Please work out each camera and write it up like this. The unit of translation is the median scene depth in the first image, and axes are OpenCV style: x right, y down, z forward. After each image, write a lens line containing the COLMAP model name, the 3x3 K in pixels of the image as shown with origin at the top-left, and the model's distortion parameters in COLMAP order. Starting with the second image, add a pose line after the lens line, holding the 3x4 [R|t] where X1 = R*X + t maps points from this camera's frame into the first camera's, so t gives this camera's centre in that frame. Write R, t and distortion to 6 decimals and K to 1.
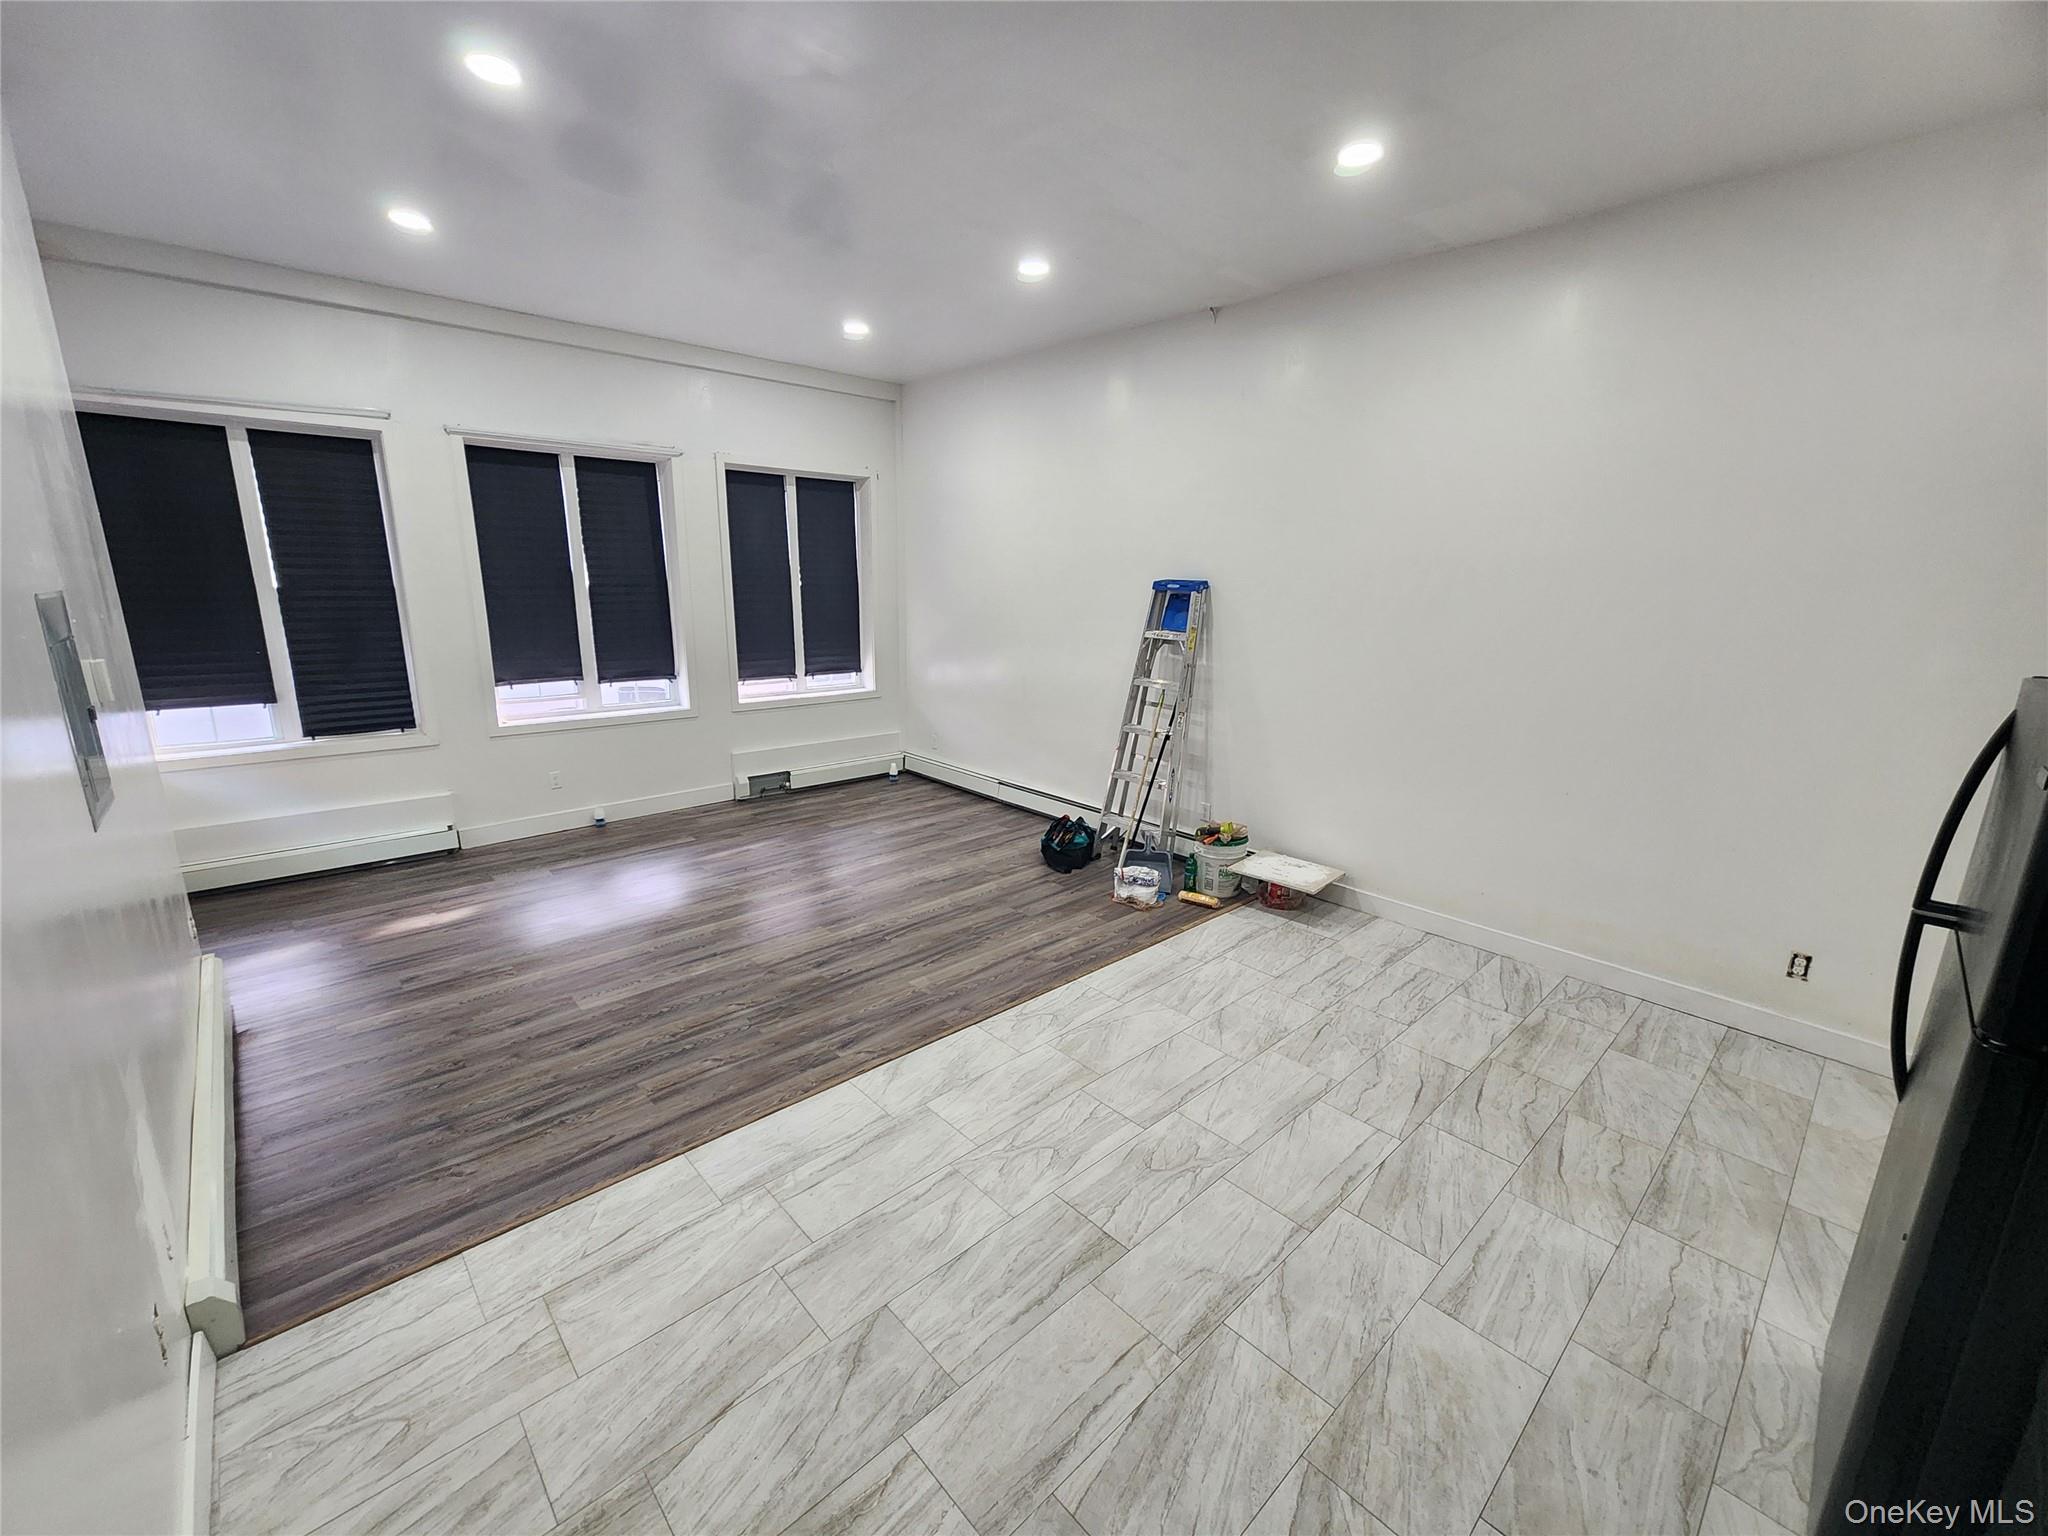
lens RADIAL K [[843.2, 0, 1024.9], [0, 843.2, 783.1], [0, 0, 1]] dist [-0.000146, 0.000062]
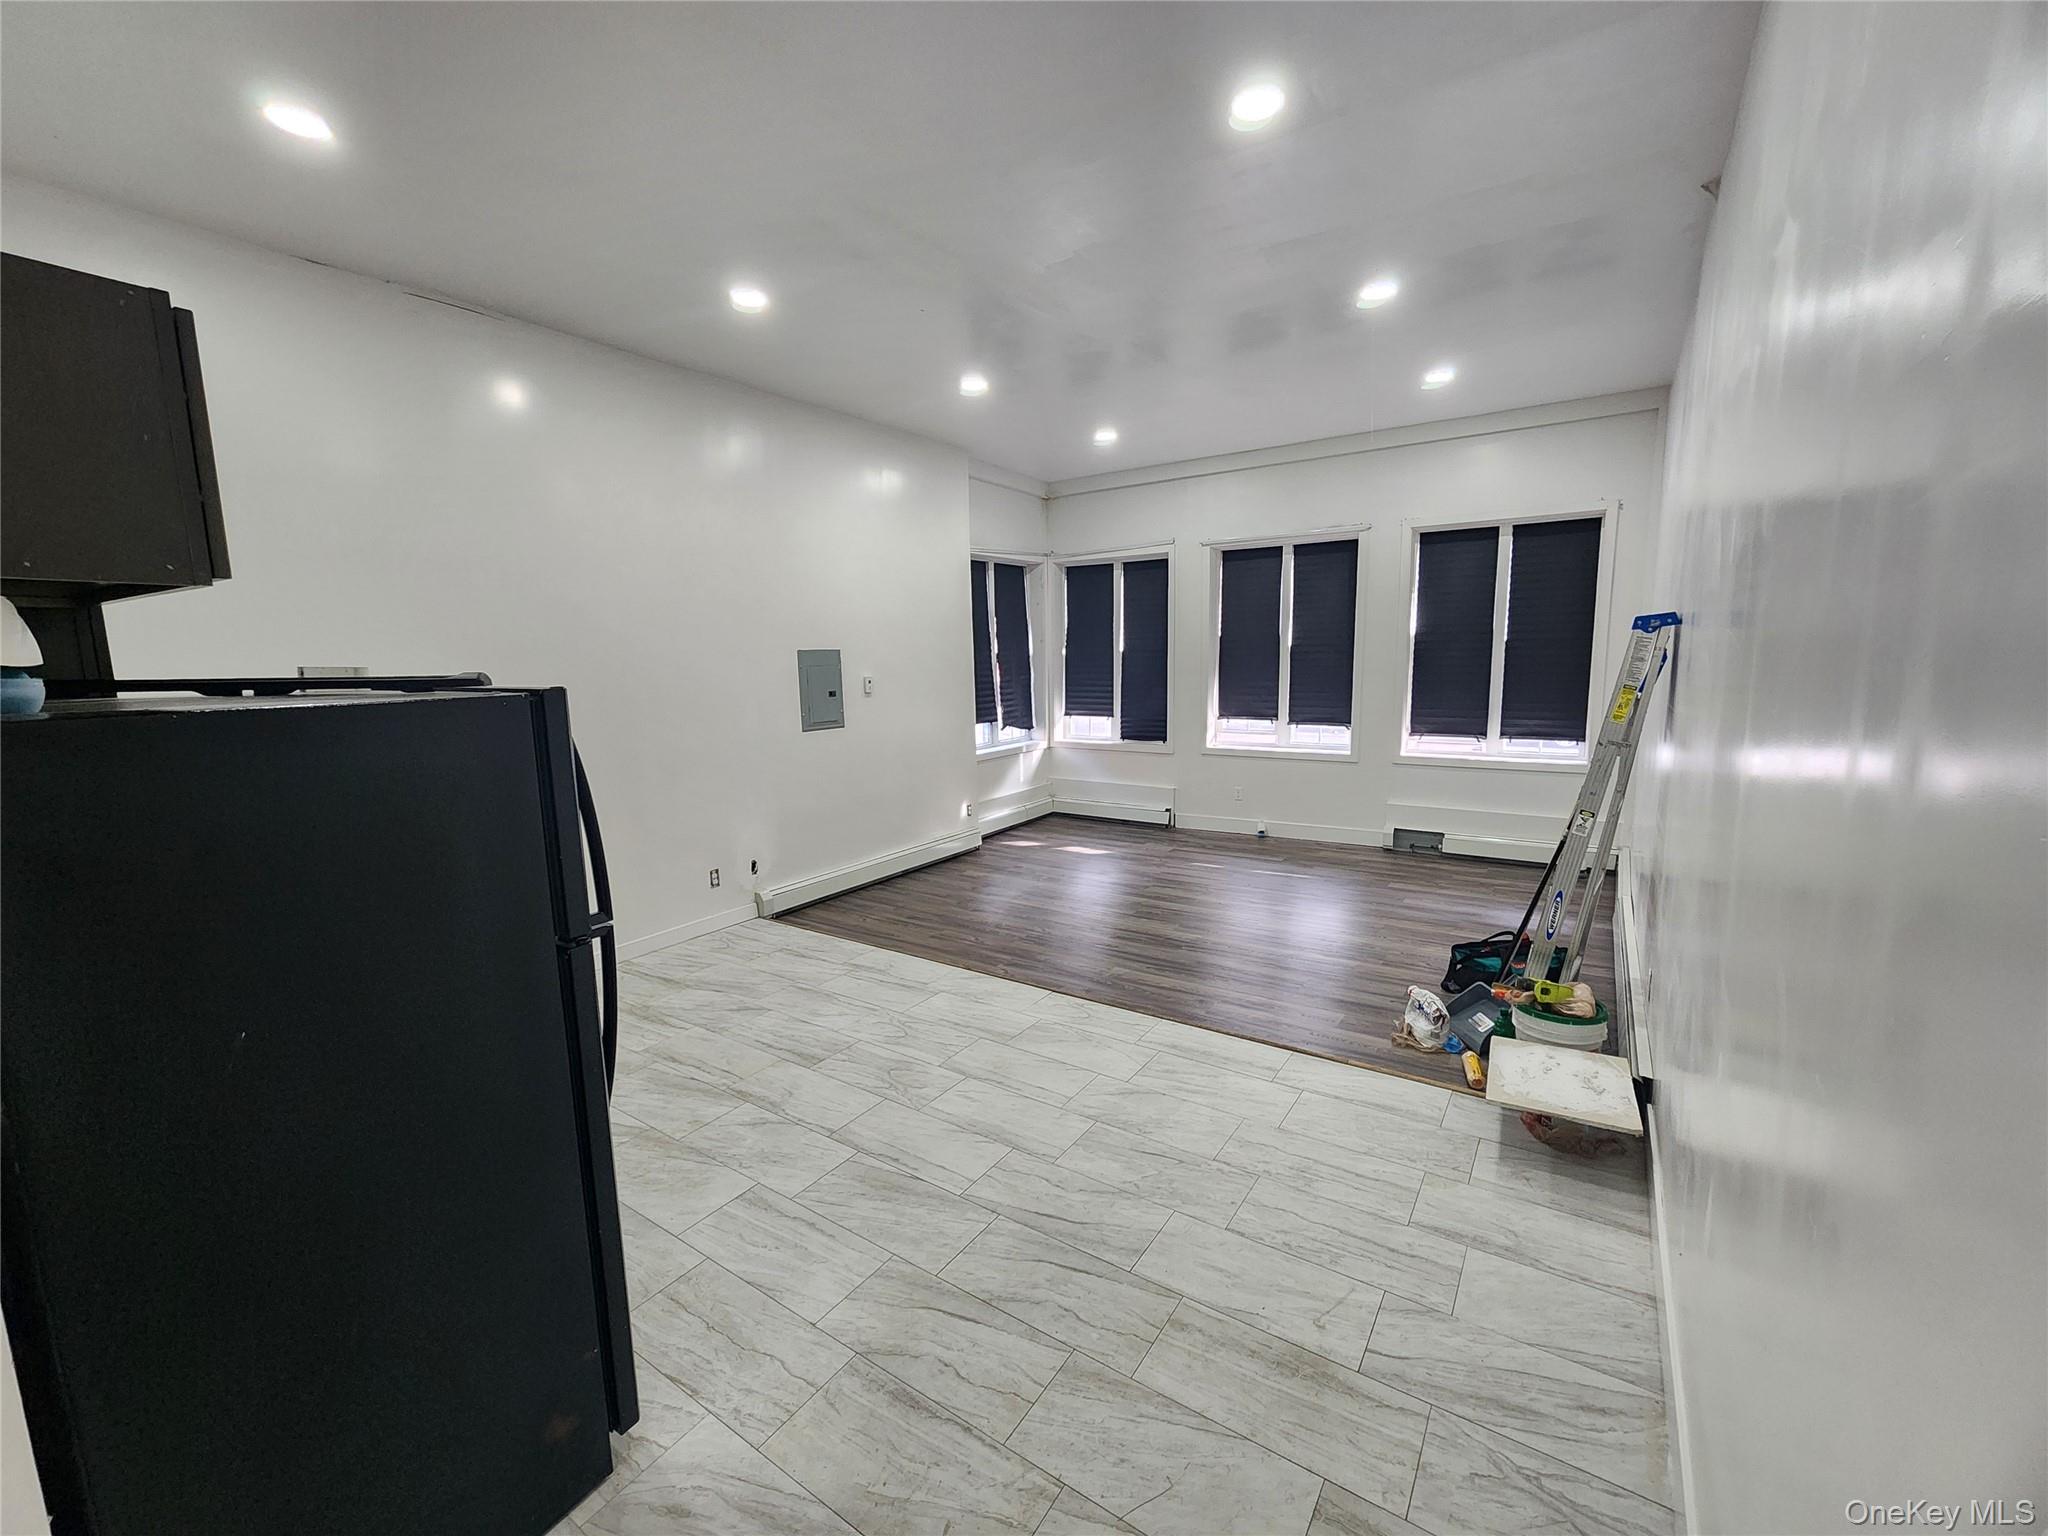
lens RADIAL K [[843.2, 0, 1015.6], [0, 843.2, 779.0], [0, 0, 1]] dist [-0.000146, 0.000062]
pose [[0.212430, 0.127726, -0.968793, 0.733508], [-0.210447, 0.974136, 0.082285, -0.069374], [0.954246, 0.186400, 0.233815, 0.416173]]
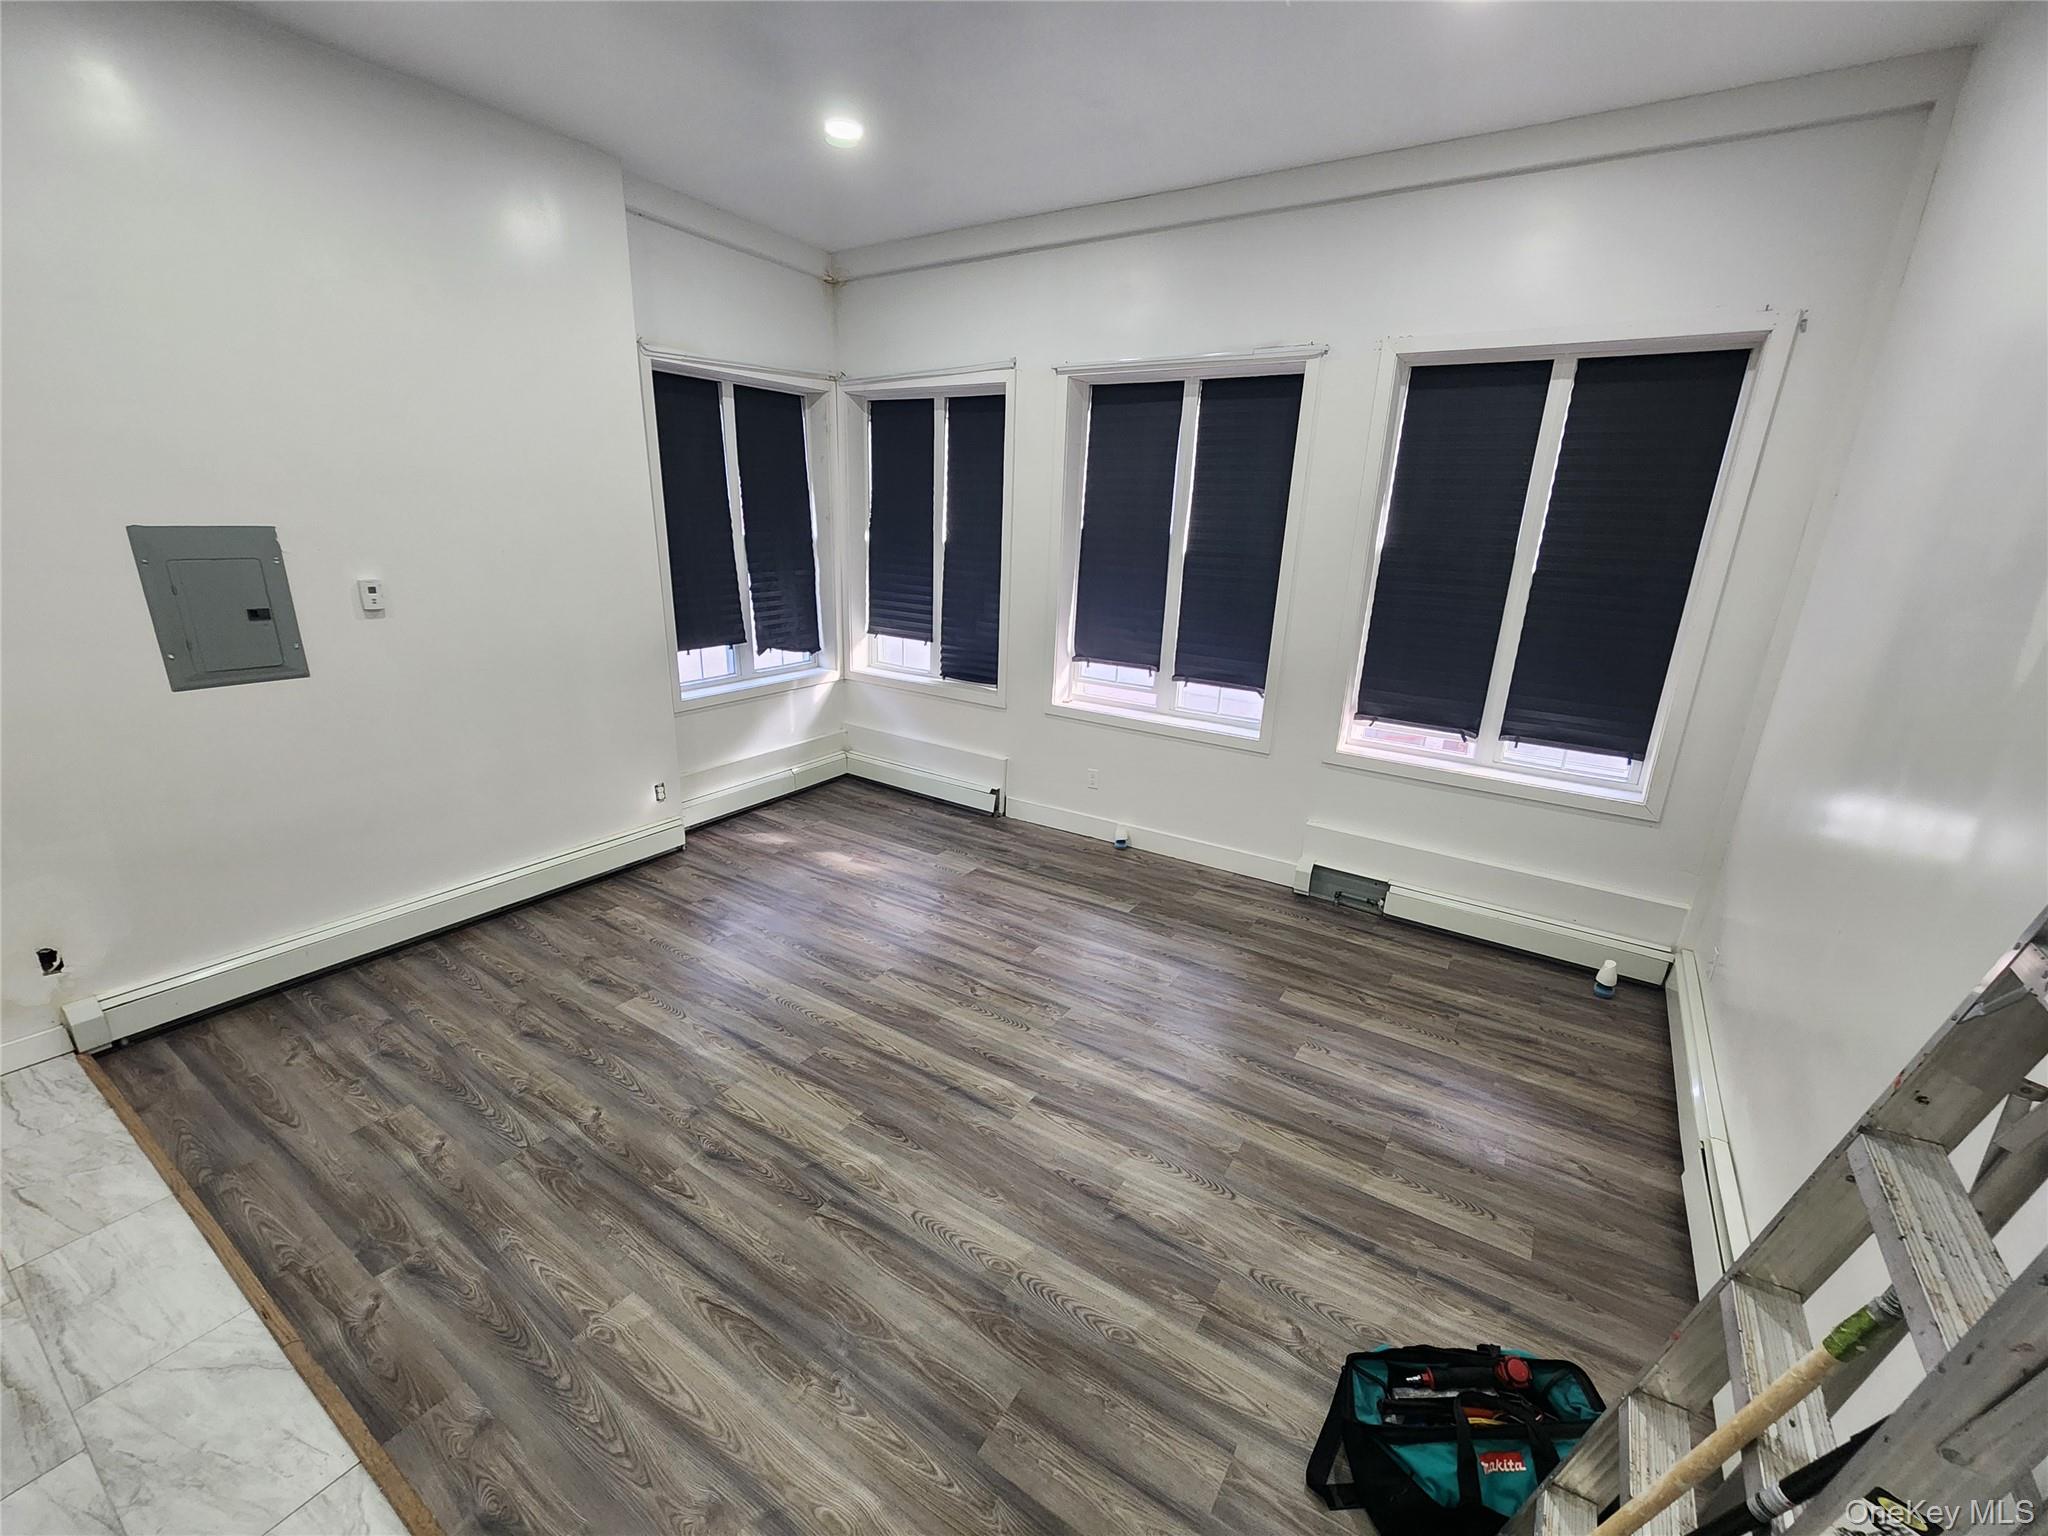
lens RADIAL K [[843.2, 0, 1020.4], [0, 843.2, 779.1], [0, 0, 1]] dist [-0.000146, 0.000062]
pose [[0.236699, 0.288017, -0.927912, 0.255475], [-0.262353, 0.938521, 0.224387, -0.203530], [0.935492, 0.190328, 0.297709, 0.780848]]
